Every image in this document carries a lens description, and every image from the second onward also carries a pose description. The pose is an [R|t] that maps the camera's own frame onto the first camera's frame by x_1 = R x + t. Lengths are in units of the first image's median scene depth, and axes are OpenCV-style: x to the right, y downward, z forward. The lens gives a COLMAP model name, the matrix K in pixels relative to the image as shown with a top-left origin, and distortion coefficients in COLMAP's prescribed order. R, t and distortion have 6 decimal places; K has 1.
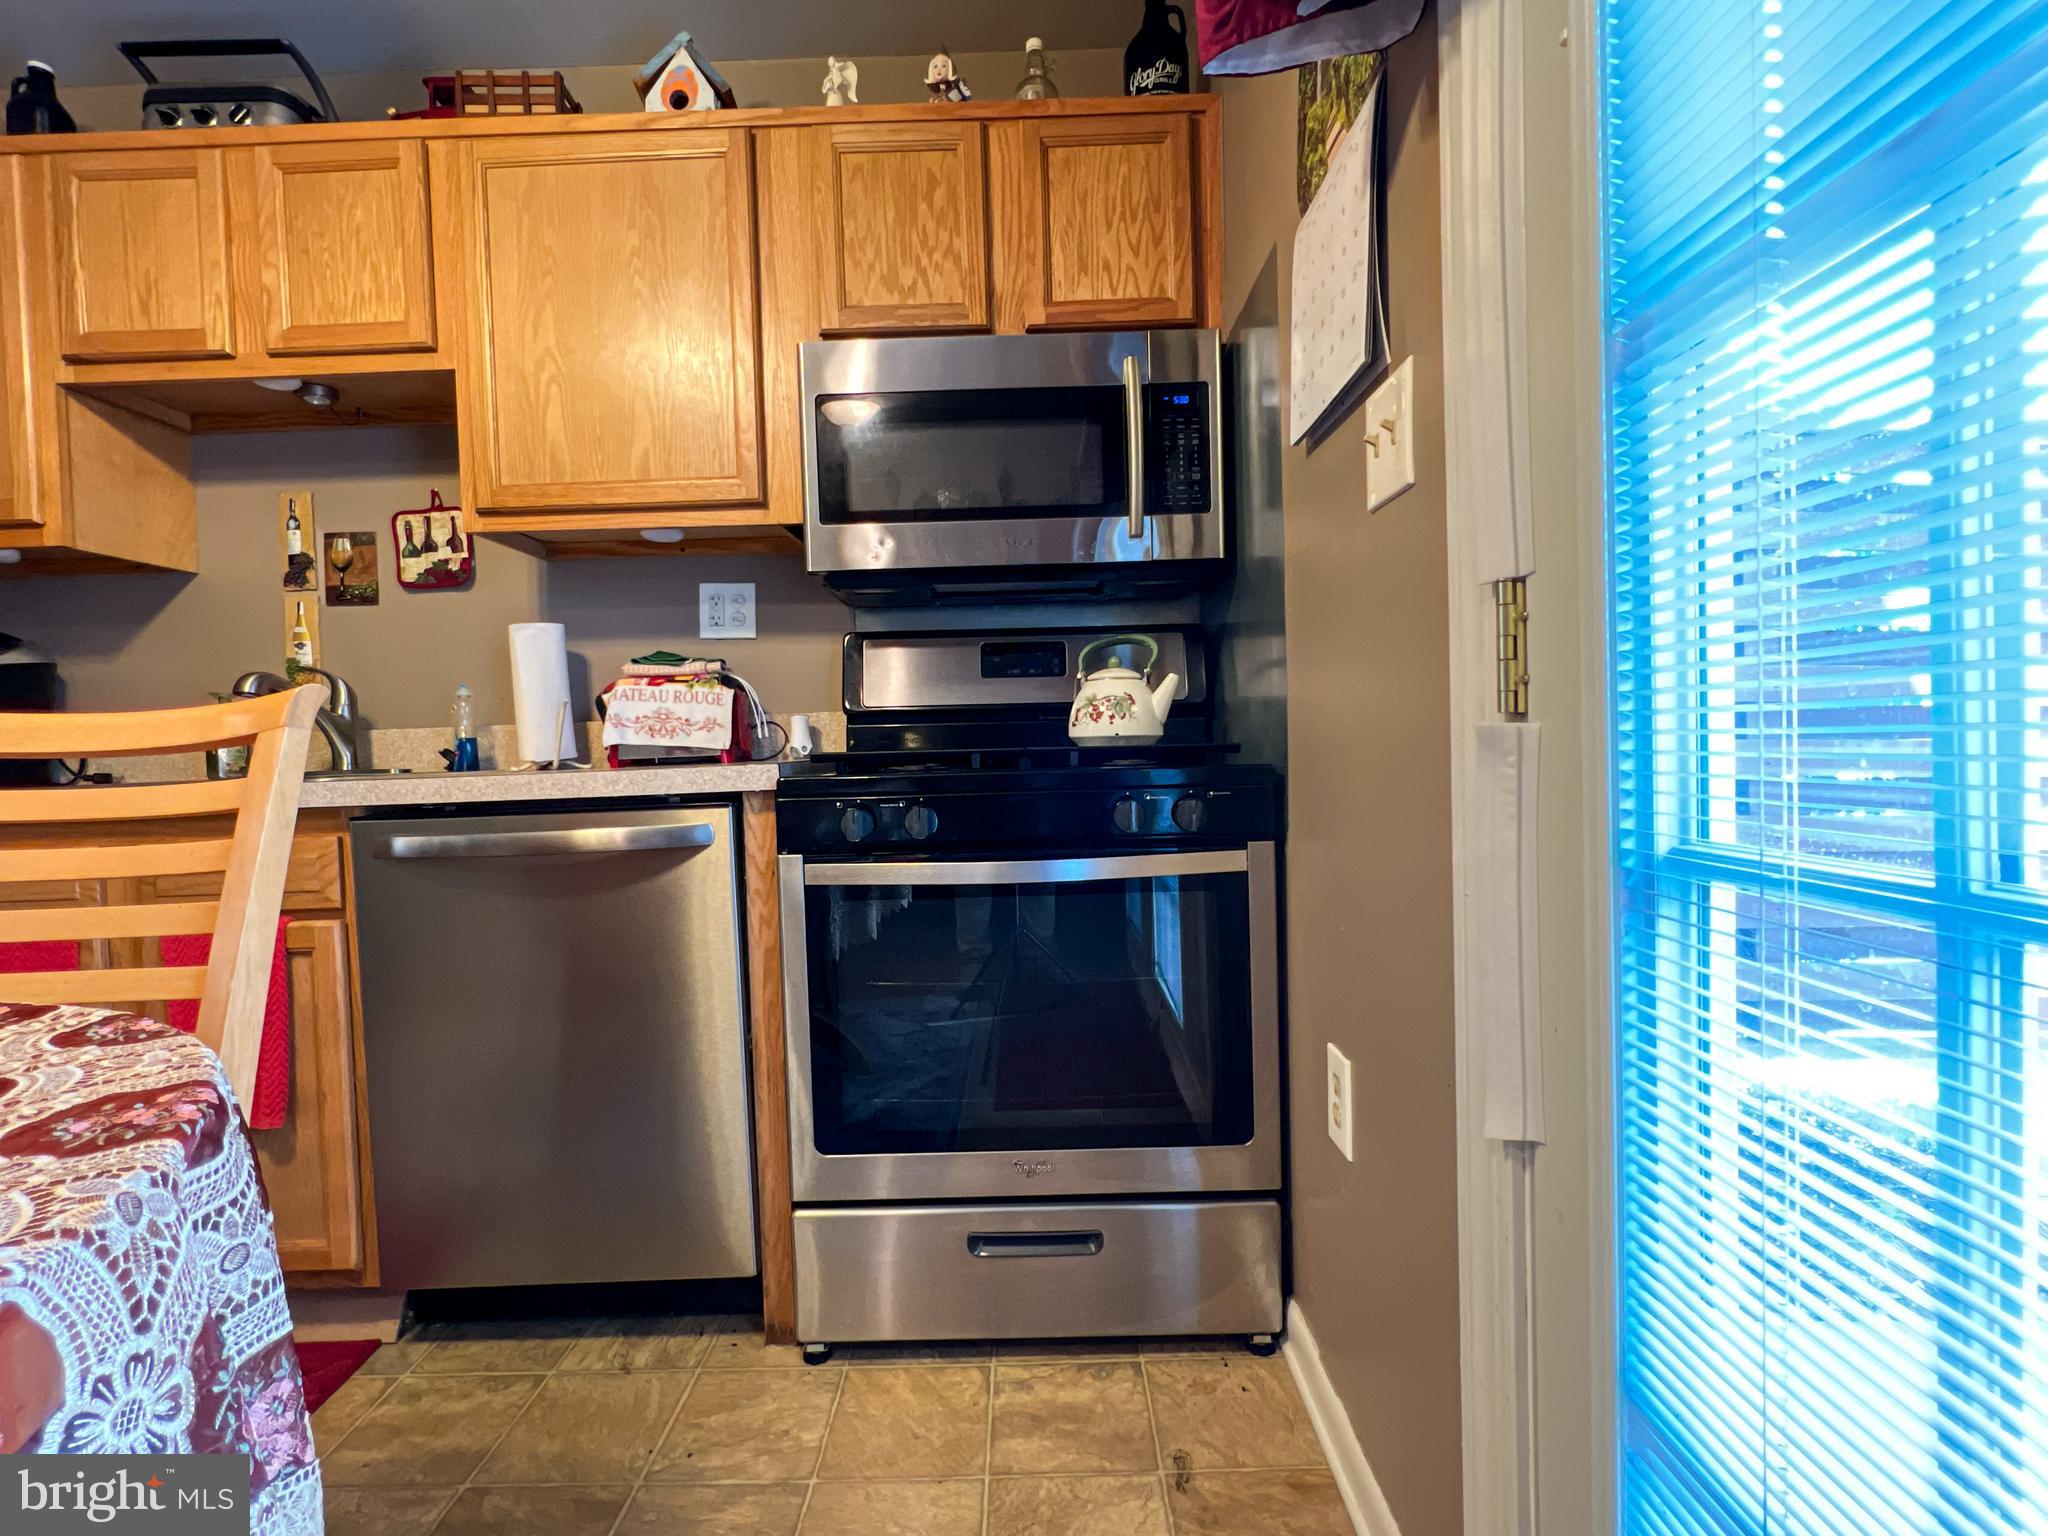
lens RADIAL K [[967.9, 0, 1024.3], [0, 967.9, 771.3], [0, 0, 1]] dist [-0.006770, 0.002820]
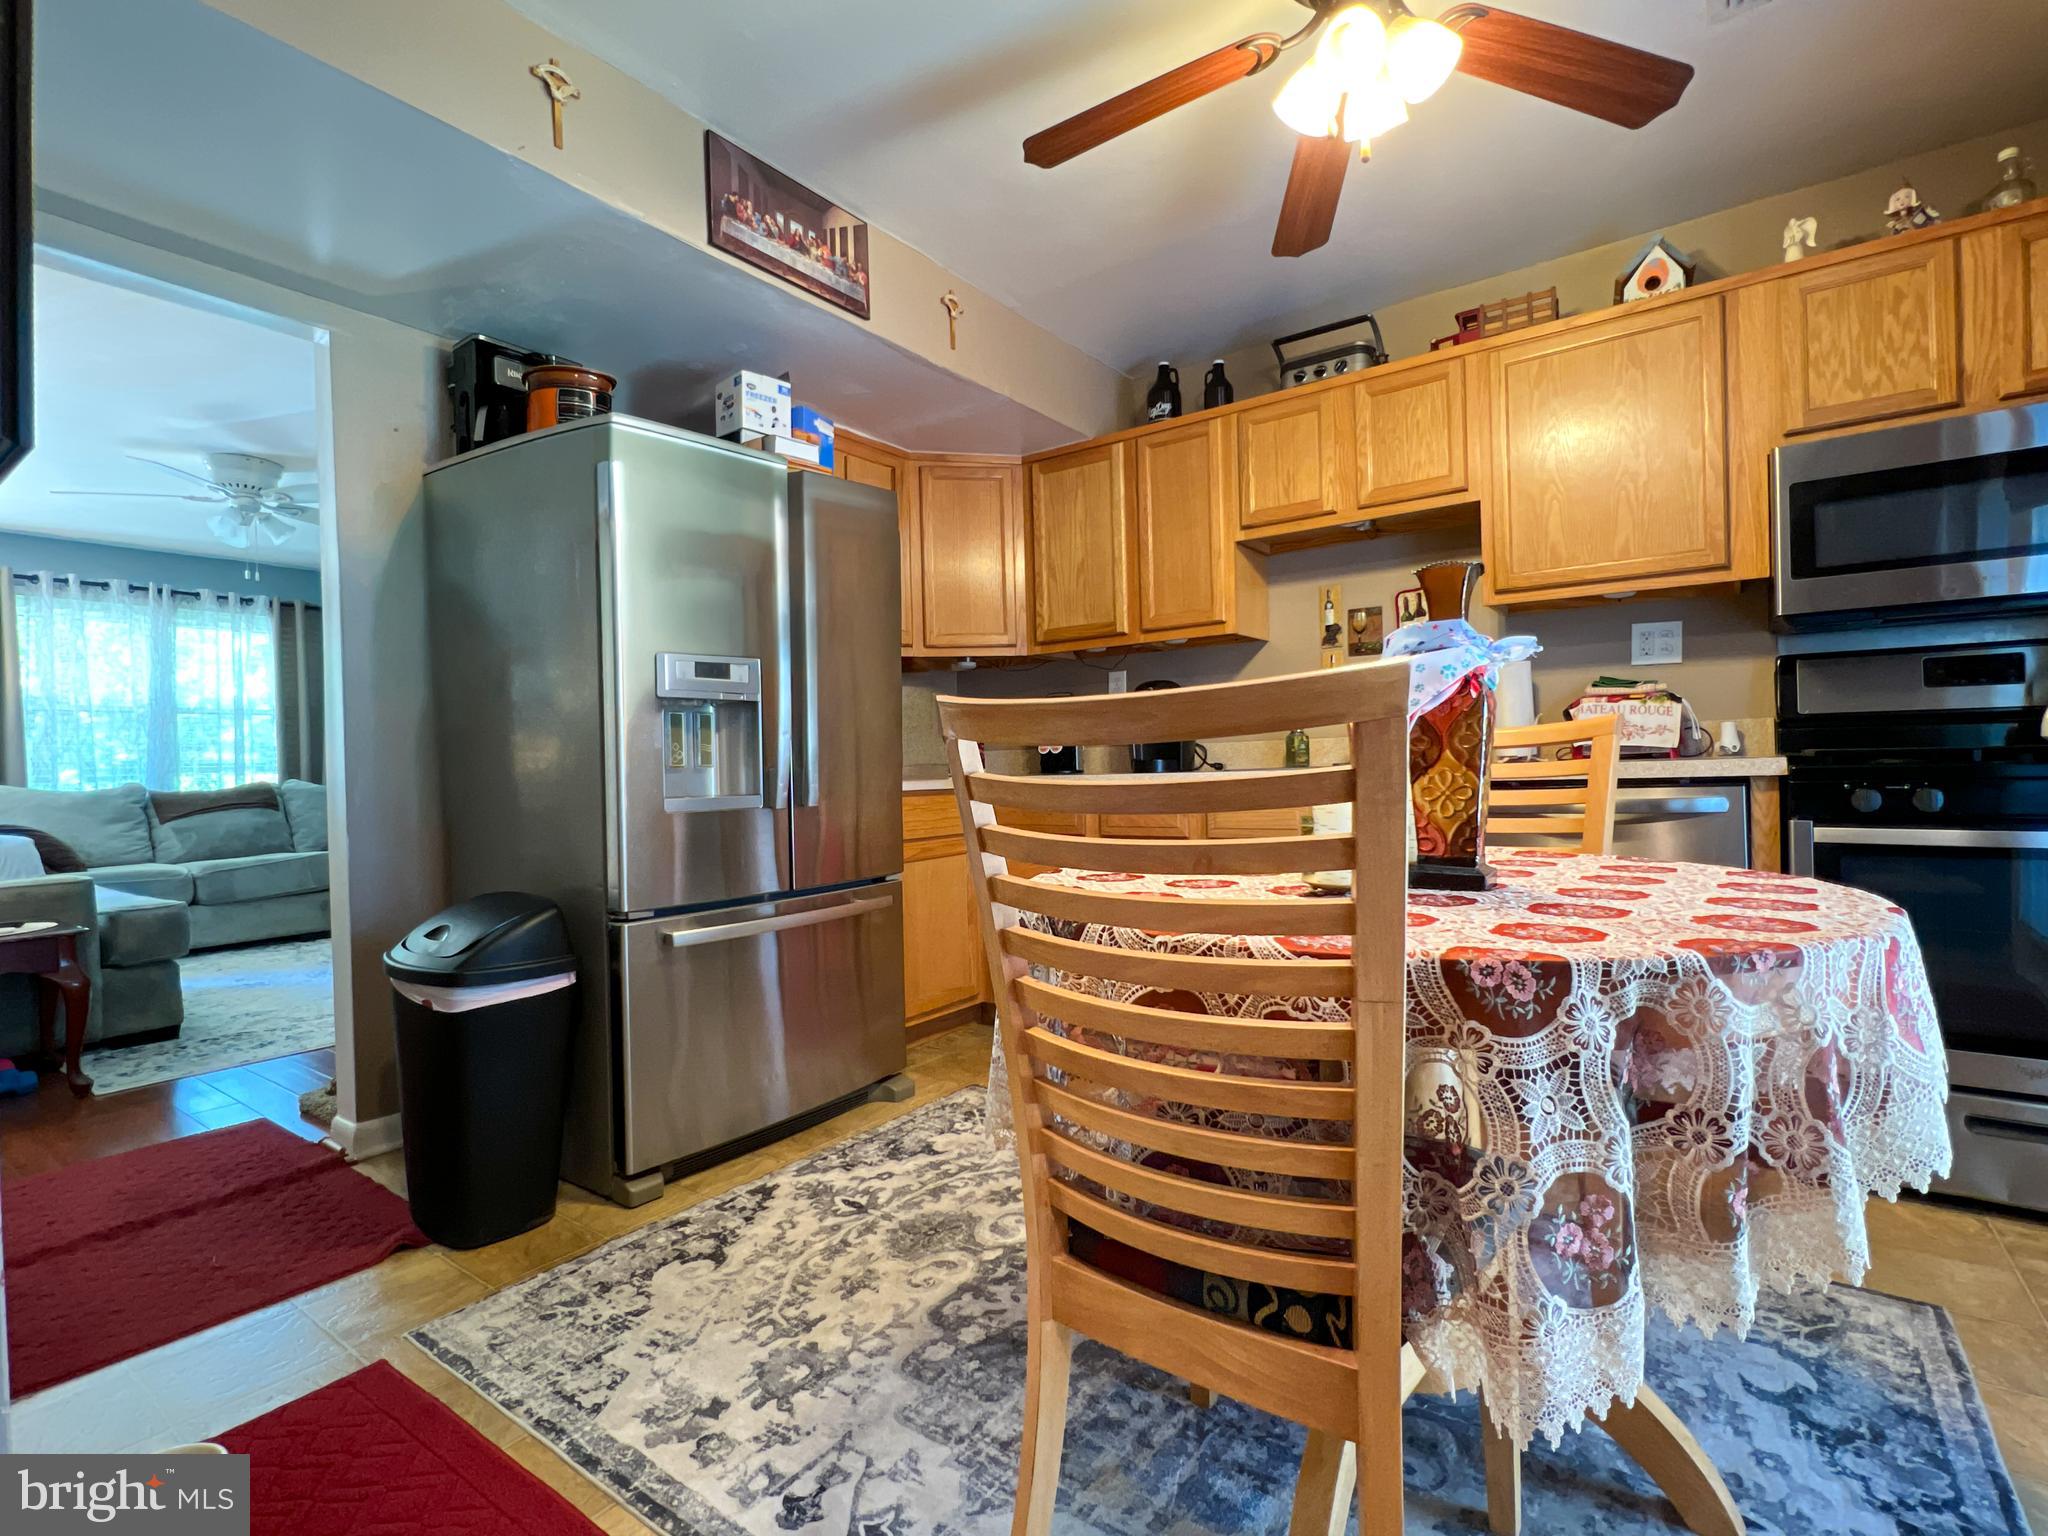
lens RADIAL K [[963.4, 0, 1027.7], [0, 963.4, 772.5], [0, 0, 1]] dist [-0.005495, 0.000646]
pose [[0.815553, 0.013388, -0.578528, -0.285558], [-0.014362, 0.999893, 0.002893, 0.022287], [0.578505, 0.005949, 0.815657, -0.660837]]
